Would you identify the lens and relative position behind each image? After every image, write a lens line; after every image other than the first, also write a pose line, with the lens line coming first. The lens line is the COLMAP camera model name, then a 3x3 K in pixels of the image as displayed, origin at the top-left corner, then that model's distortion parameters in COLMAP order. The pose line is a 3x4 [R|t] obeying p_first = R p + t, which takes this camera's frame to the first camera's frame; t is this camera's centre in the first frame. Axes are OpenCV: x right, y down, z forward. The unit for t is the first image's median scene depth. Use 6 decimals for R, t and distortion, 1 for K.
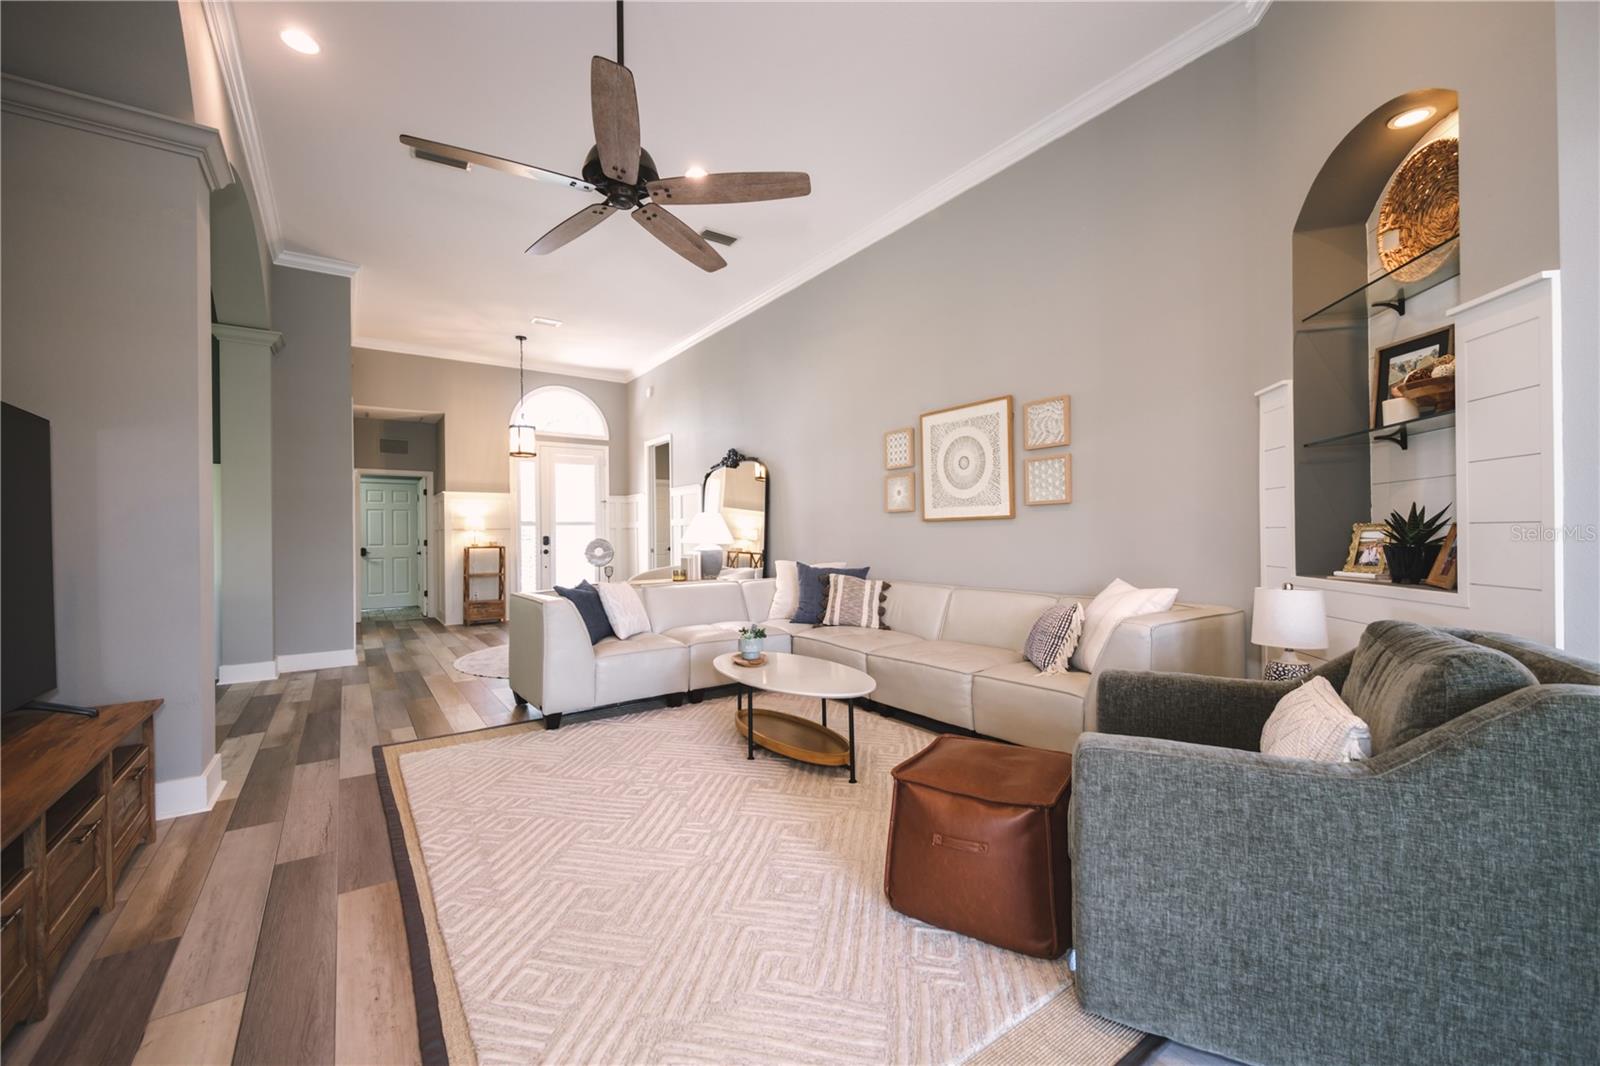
lens RADIAL K [[674.9, 0, 800.0], [0, 674.9, 533.0], [0, 0, 1]] dist [-0.000310, -0.000161]
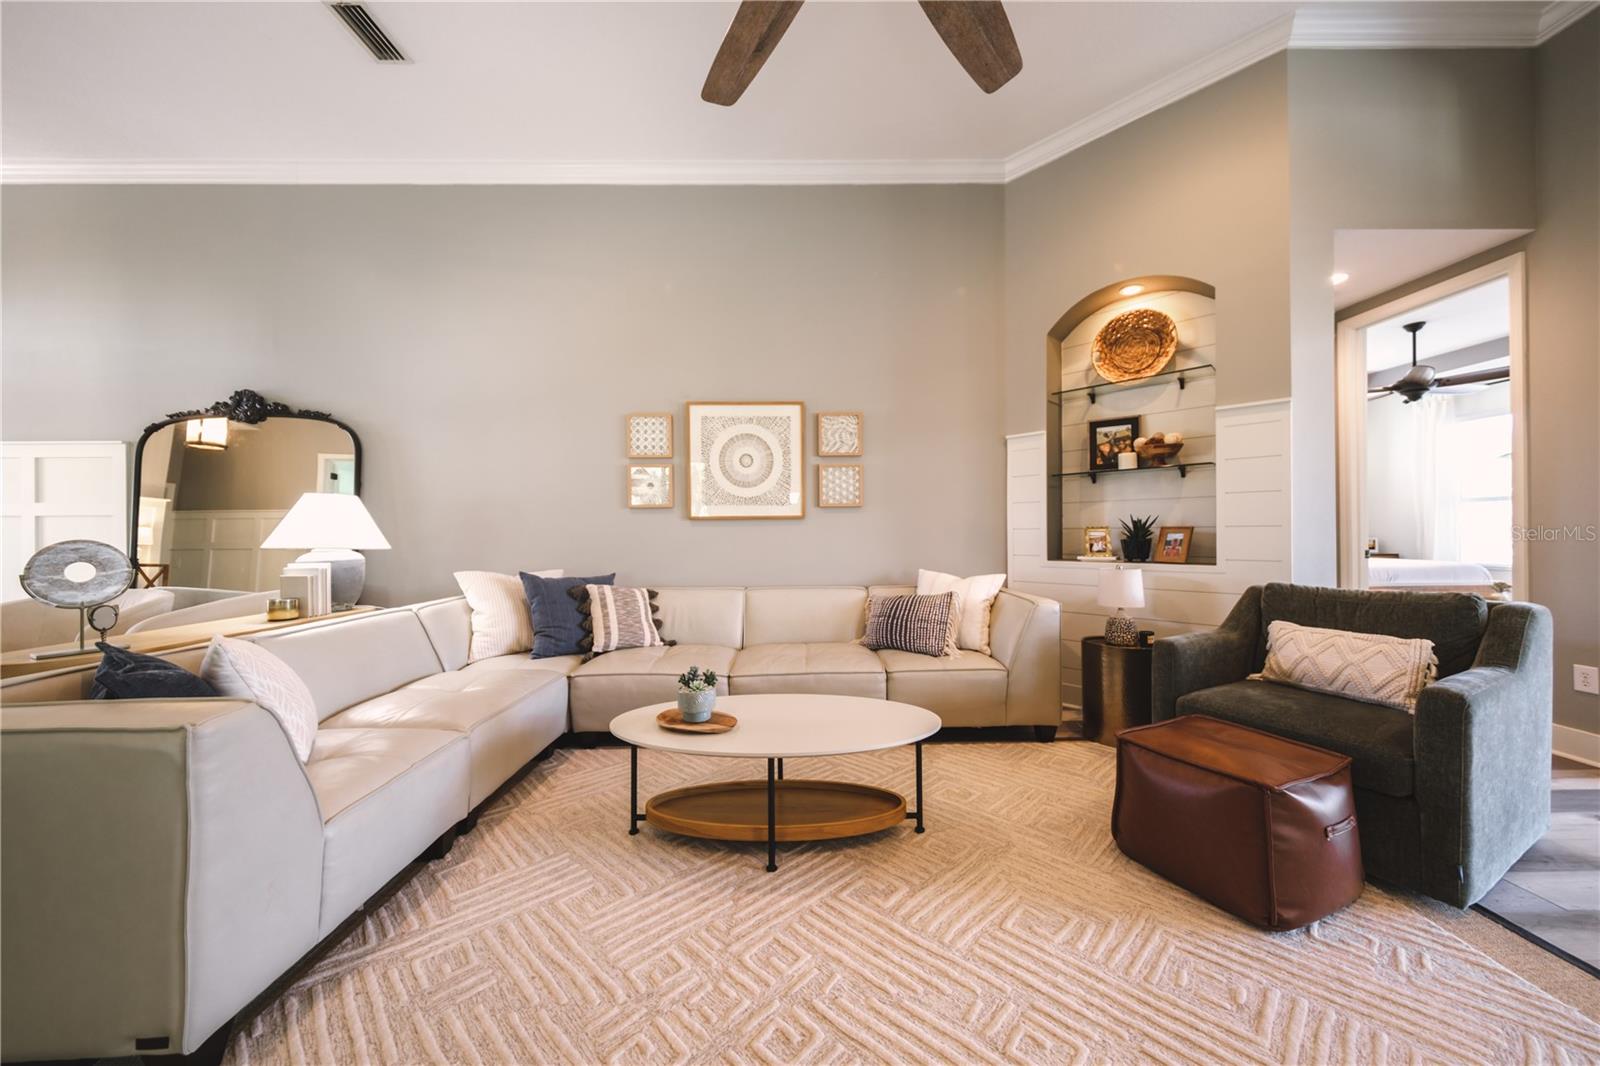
lens RADIAL K [[549.3, 0, 799.5], [0, 549.3, 528.3], [0, 0, 1]] dist [0.006727, -0.000053]
pose [[0.544215, 0.014122, 0.838827, -0.382911], [-0.001239, 0.999871, -0.016030, 0.006794], [-0.838945, 0.007684, 0.544162, 0.504610]]
